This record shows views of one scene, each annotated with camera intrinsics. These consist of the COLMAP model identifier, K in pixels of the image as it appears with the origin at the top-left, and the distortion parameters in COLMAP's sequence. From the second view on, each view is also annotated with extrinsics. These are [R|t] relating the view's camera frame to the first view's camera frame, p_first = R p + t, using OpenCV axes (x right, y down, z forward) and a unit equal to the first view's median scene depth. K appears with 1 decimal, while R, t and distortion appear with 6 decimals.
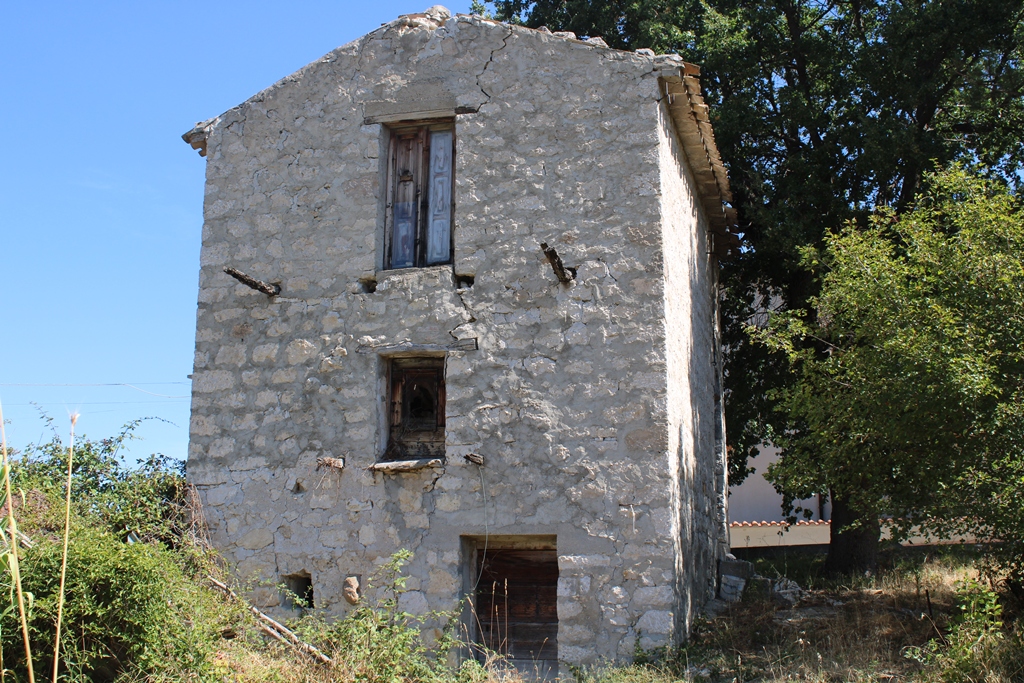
lens RADIAL K [[1178.2, 0, 512.5], [0, 1178.2, 342.9], [0, 0, 1]] dist [-0.101465, 0.000000]
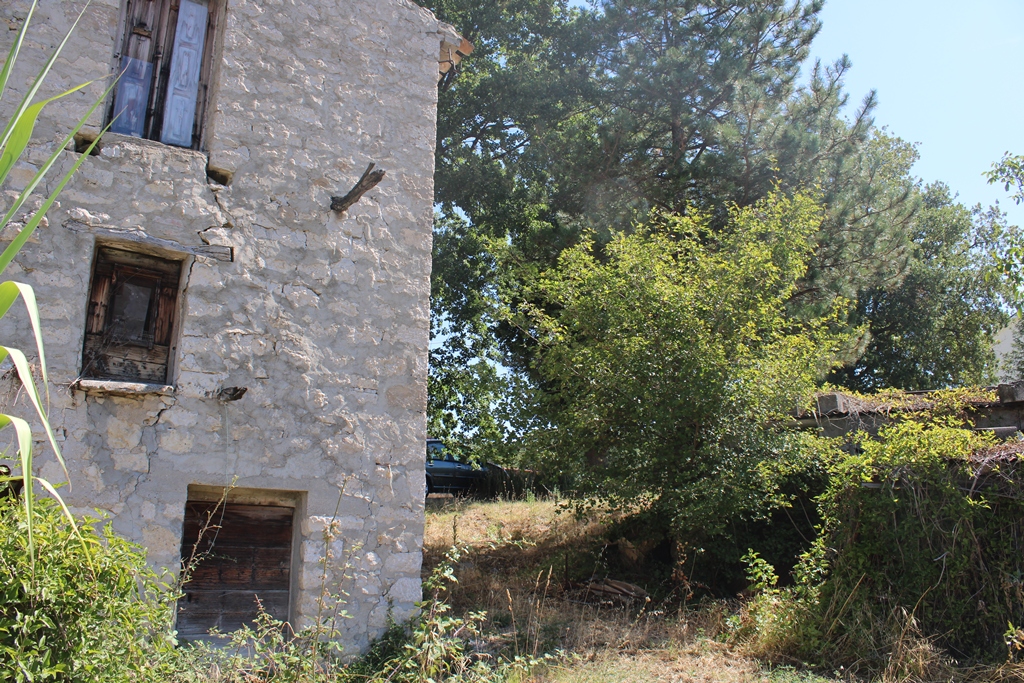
lens RADIAL K [[852.9, 0, 516.9], [0, 852.9, 341.9], [0, 0, 1]] dist [-0.158970, 0.122930]
pose [[0.660857, 0.170050, 0.730993, -0.321125], [-0.176975, 0.981835, -0.068408, 0.066599], [-0.729348, -0.084160, 0.678947, 0.452291]]
